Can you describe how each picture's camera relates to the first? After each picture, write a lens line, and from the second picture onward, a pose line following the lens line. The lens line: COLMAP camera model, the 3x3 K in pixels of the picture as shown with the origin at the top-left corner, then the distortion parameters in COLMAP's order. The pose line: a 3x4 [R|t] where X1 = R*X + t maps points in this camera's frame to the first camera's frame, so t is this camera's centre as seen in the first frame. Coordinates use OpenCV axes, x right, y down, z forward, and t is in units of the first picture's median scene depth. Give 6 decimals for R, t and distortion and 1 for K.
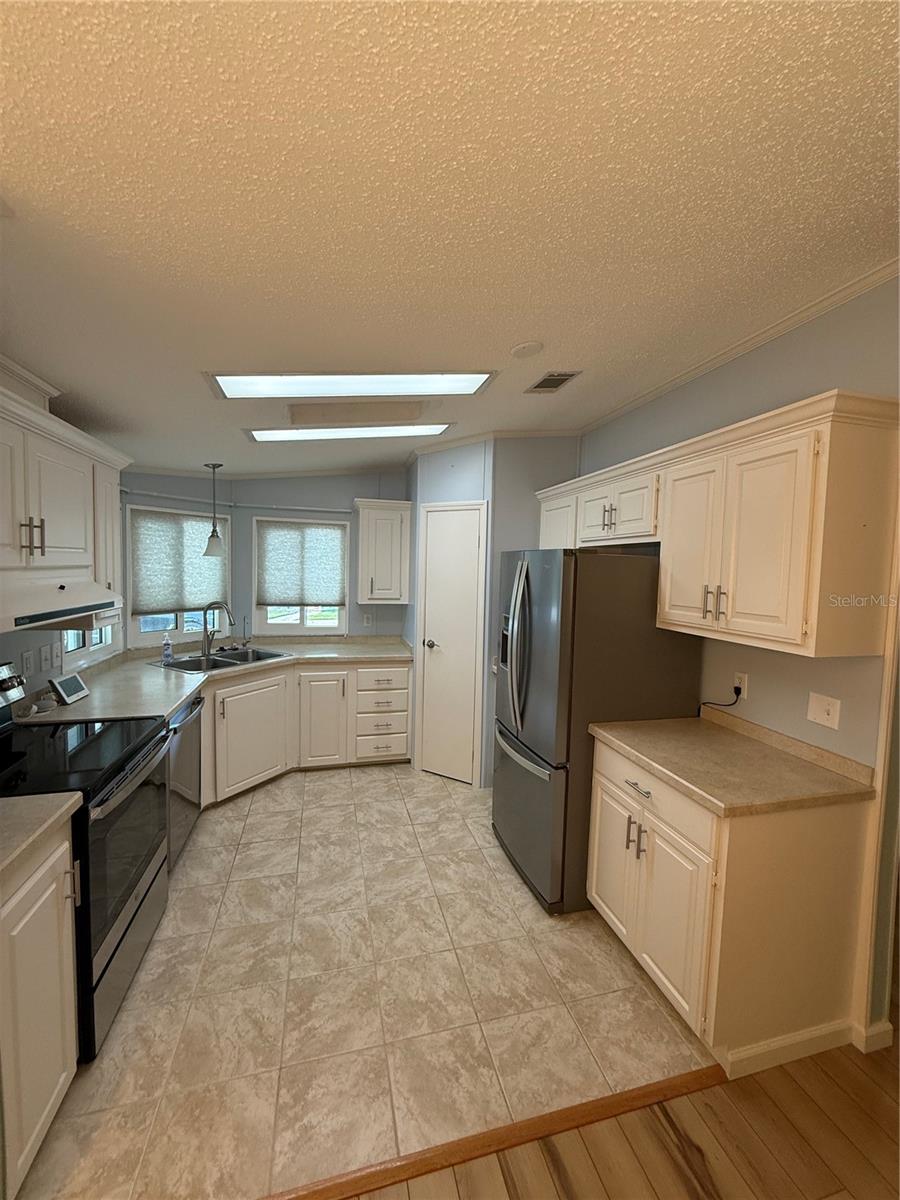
lens RADIAL K [[477.2, 0, 447.5], [0, 477.2, 596.3], [0, 0, 1]] dist [-0.001835, 0.000189]
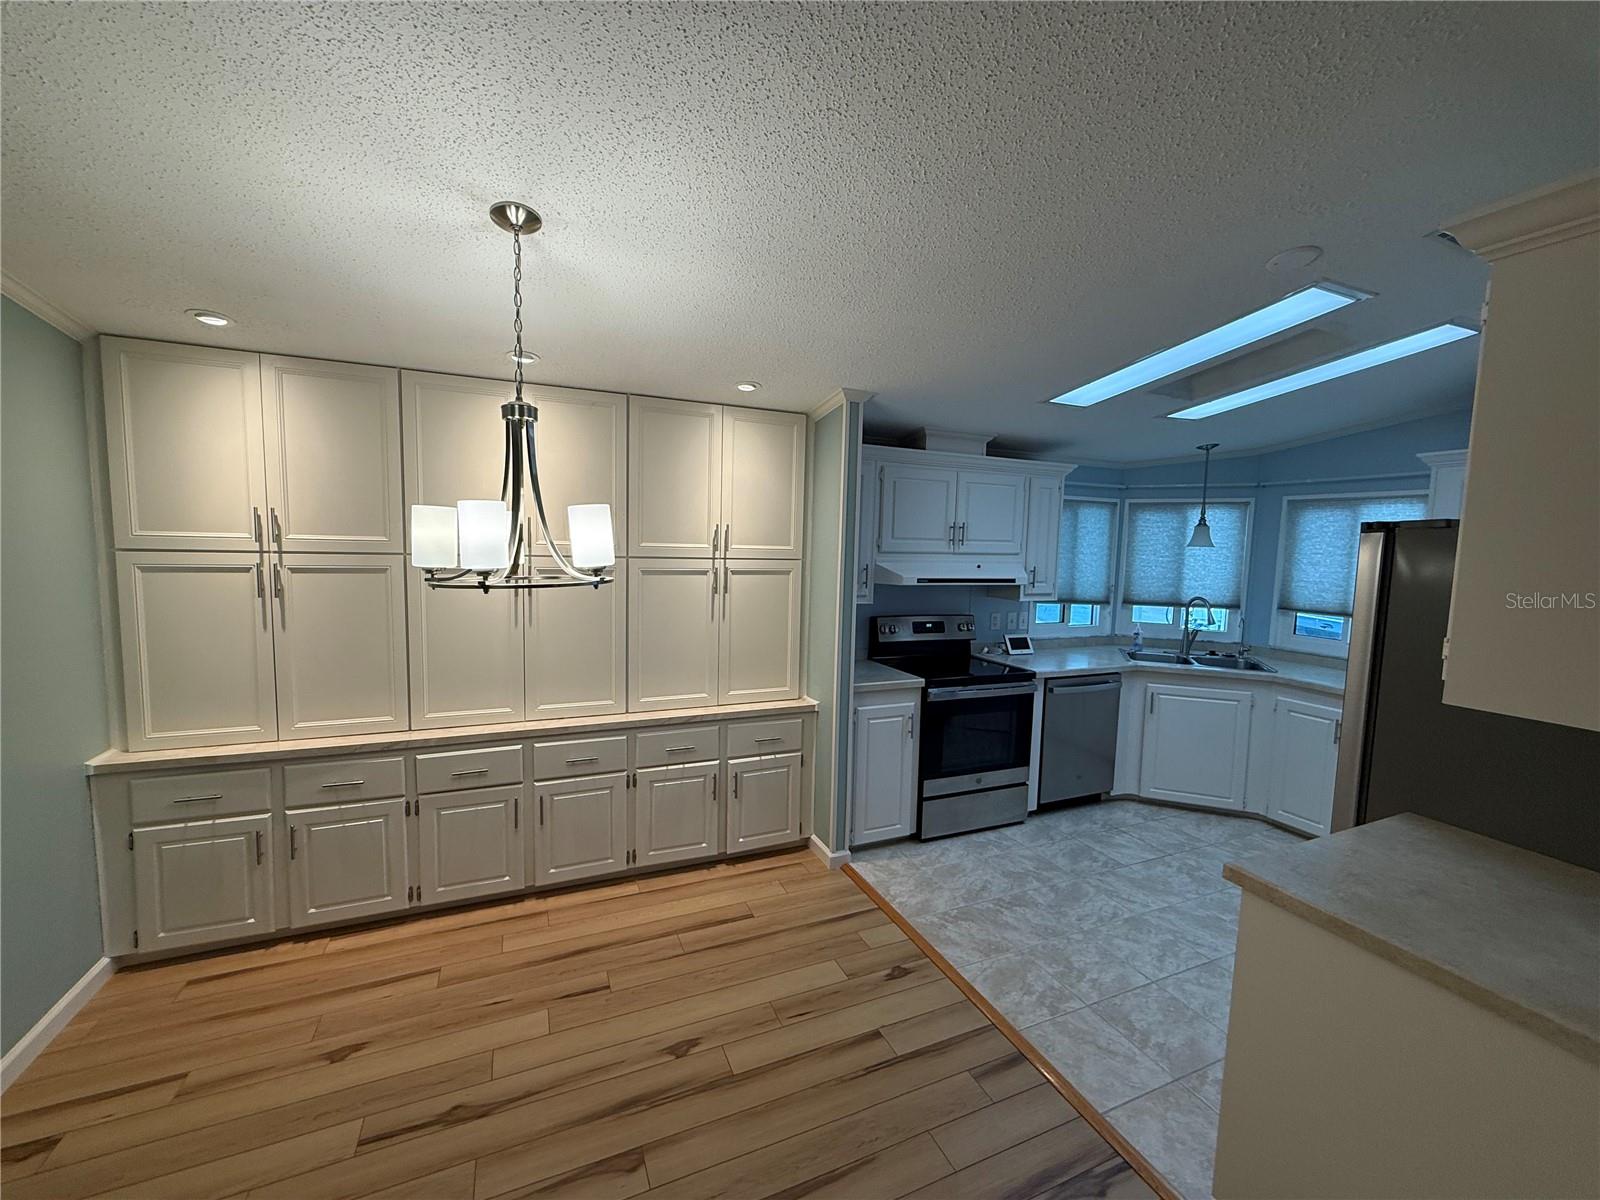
lens RADIAL K [[636.3, 0, 793.9], [0, 636.3, 599.0], [0, 0, 1]] dist [-0.001835, 0.000189]
pose [[0.145845, 0.063905, -0.987241, 0.719340], [-0.080552, 0.995365, 0.052531, 0.016436], [0.986023, 0.071863, 0.150317, 0.078014]]
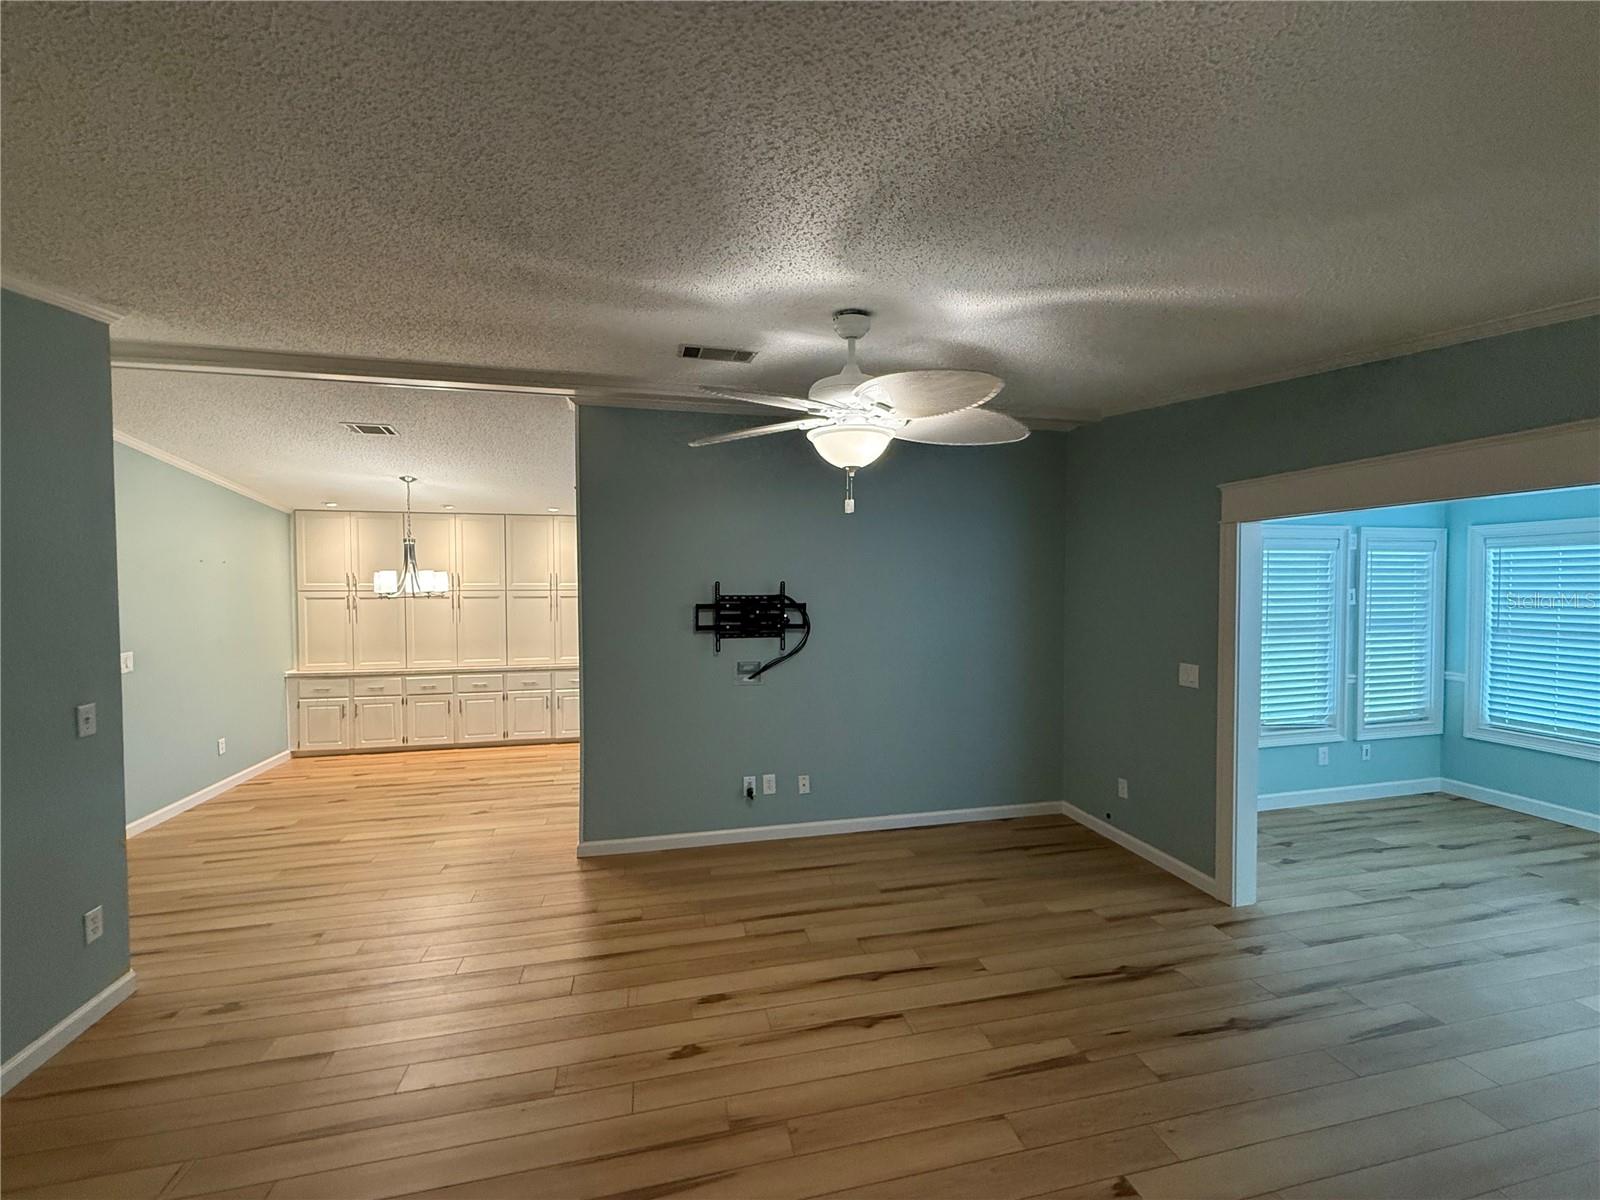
lens RADIAL K [[636.3, 0, 796.8], [0, 636.3, 597.6], [0, 0, 1]] dist [-0.001835, 0.000189]
pose [[-0.030616, -0.002224, -0.999529, 1.815797], [-0.060060, 0.998195, -0.000382, -0.010332], [0.997725, 0.060020, -0.030694, 1.031772]]
